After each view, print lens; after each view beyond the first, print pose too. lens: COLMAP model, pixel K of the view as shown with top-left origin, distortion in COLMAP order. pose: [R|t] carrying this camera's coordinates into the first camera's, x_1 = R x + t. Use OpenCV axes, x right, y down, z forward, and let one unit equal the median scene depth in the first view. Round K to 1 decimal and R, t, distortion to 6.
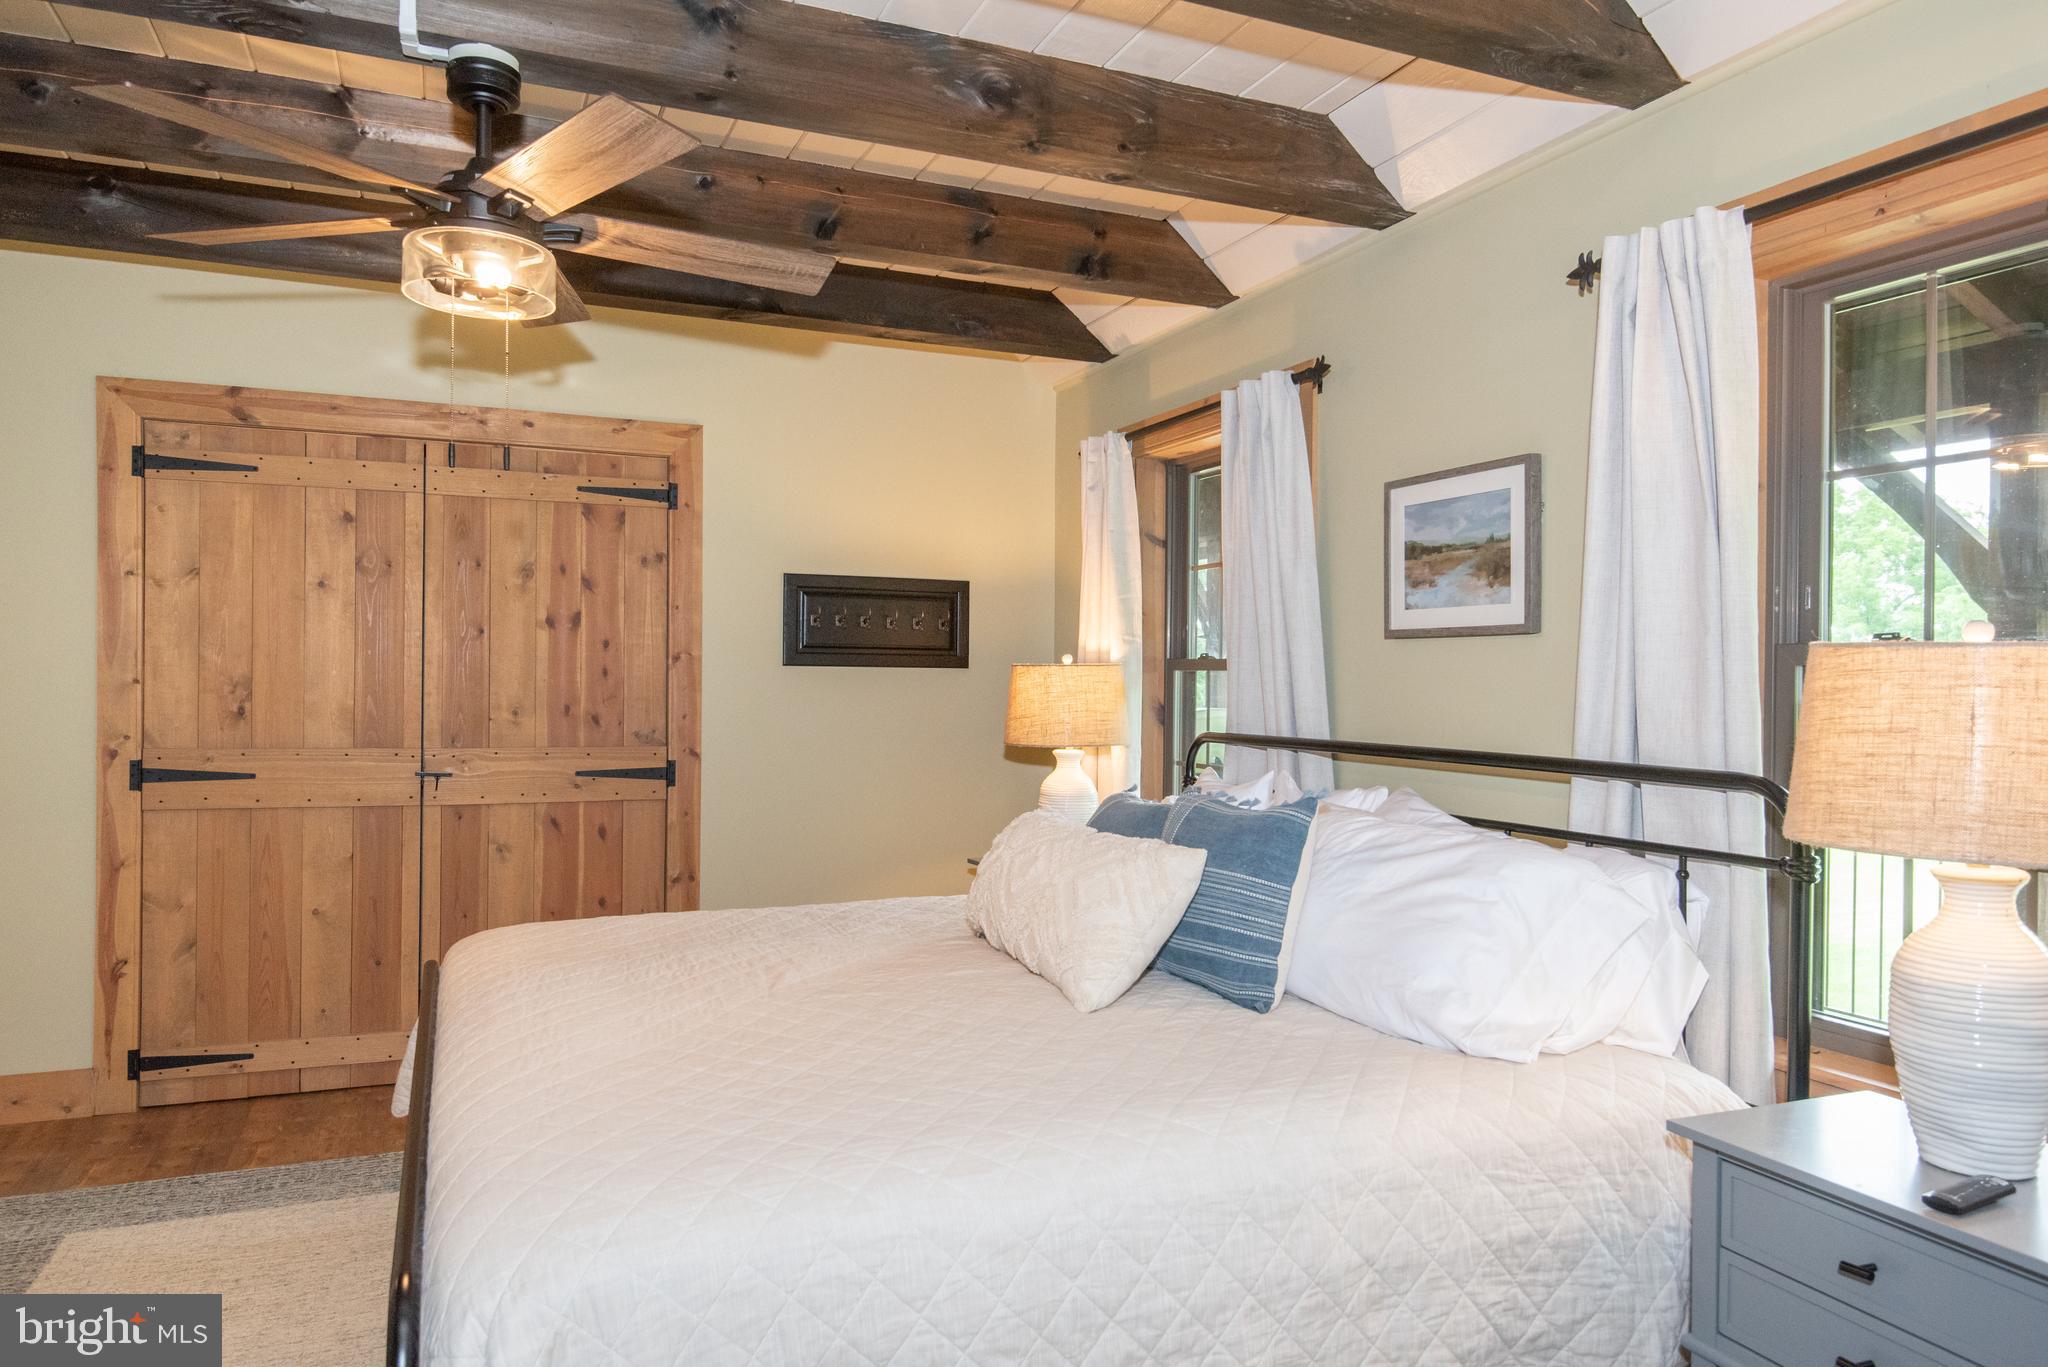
lens RADIAL K [[1321.8, 0, 1024.0], [0, 1321.8, 683.5], [0, 0, 1]] dist [-0.000874, -0.000195]
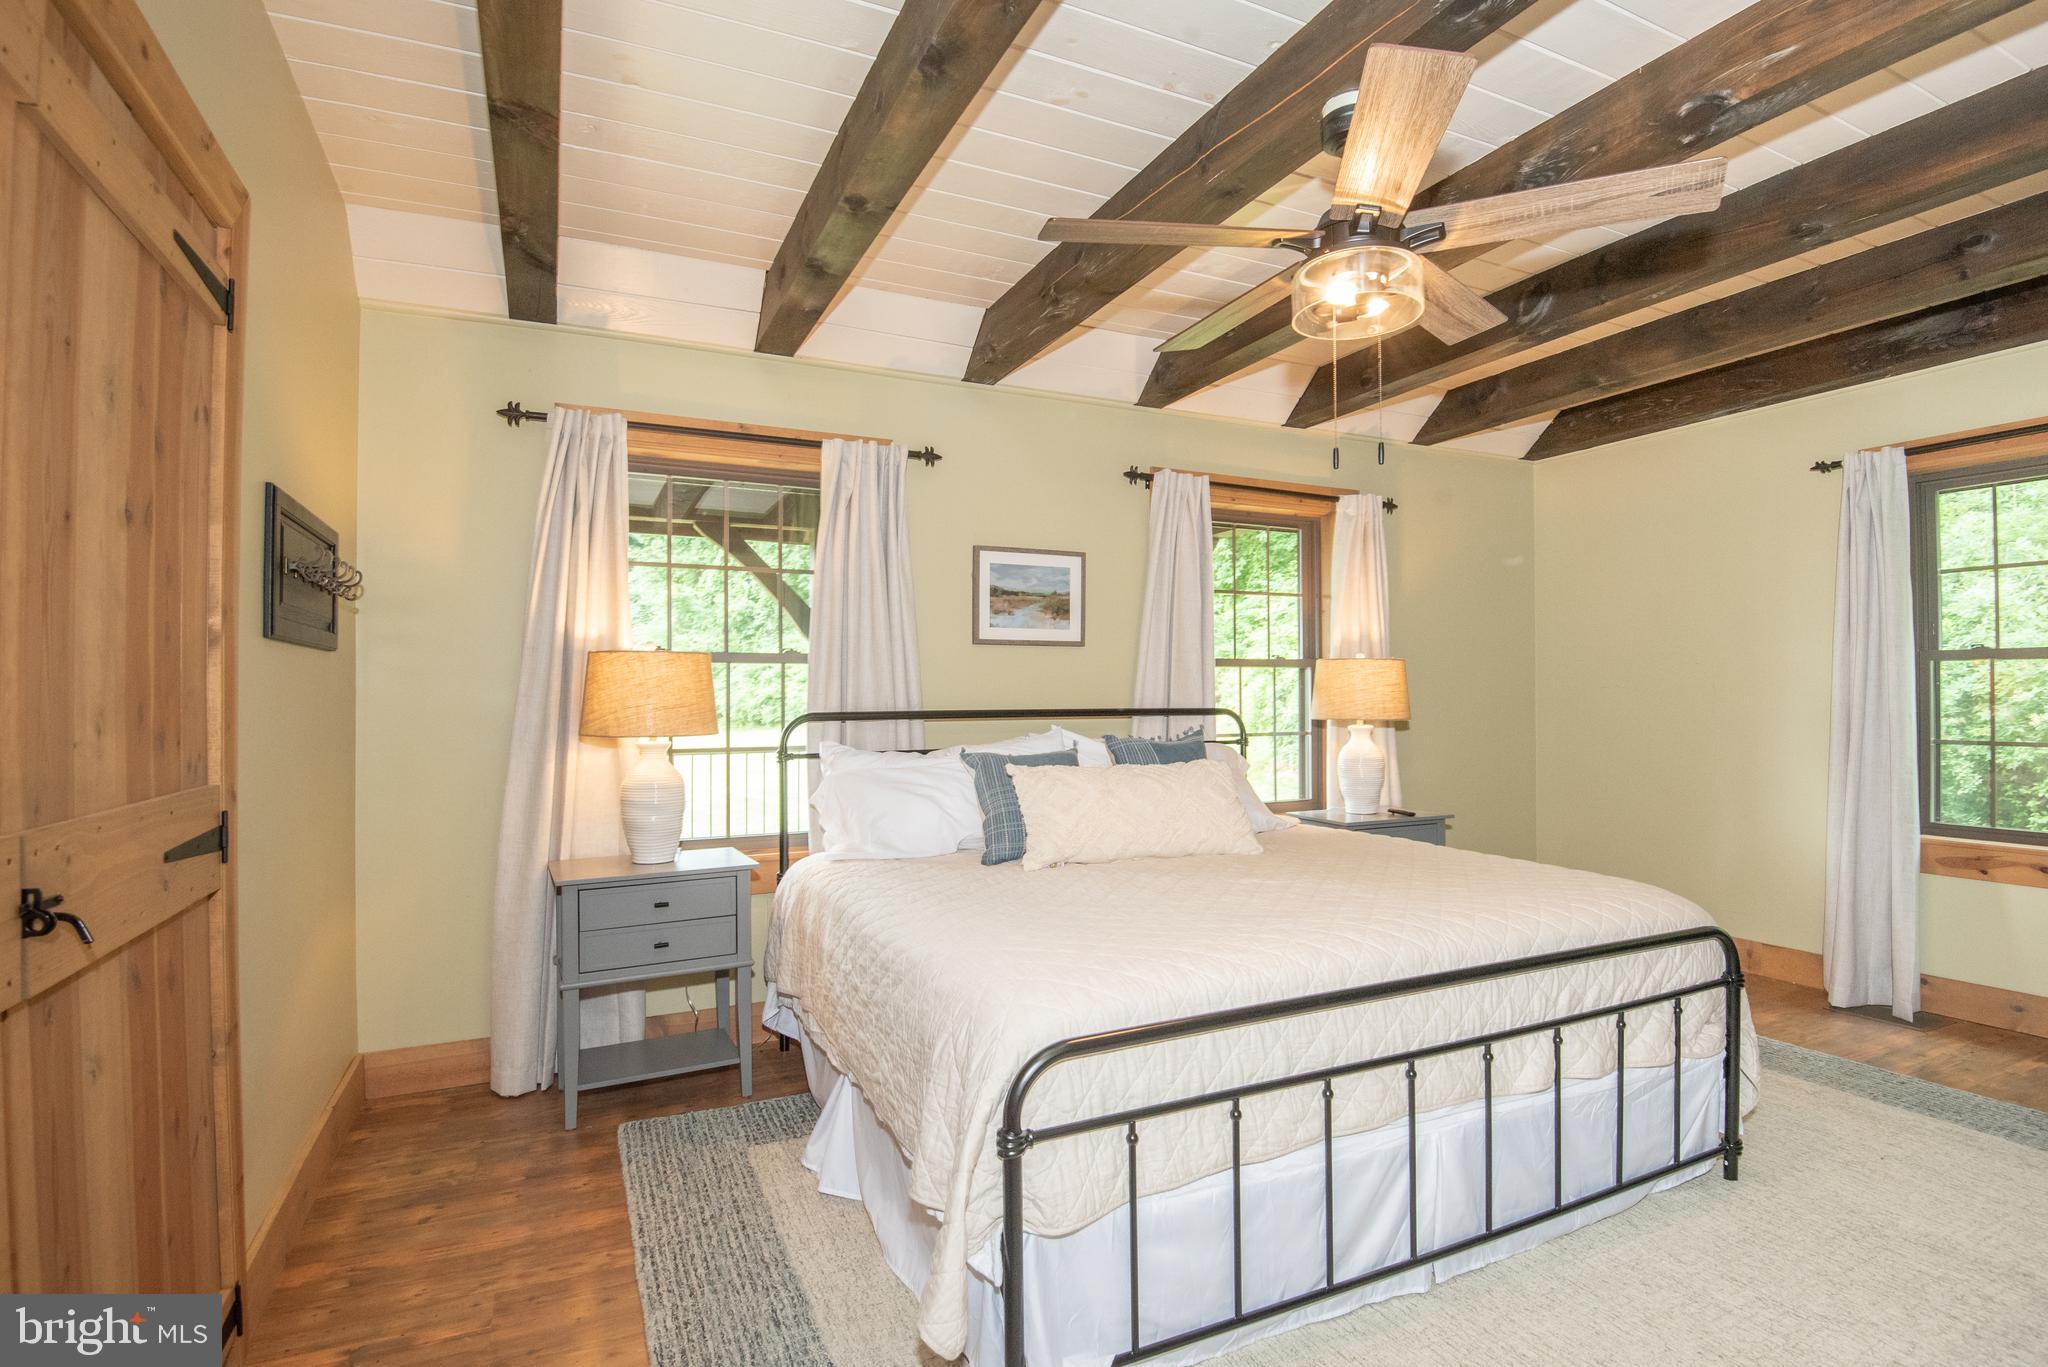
lens RADIAL K [[984.9, 0, 1024.0], [0, 984.9, 683.5], [0, 0, 1]] dist [0.000987, 0.000011]
pose [[-0.045271, 0.011449, 0.998909, -0.944314], [0.015790, 0.999818, -0.010744, 0.027081], [-0.998850, 0.015286, -0.045443, 1.052407]]
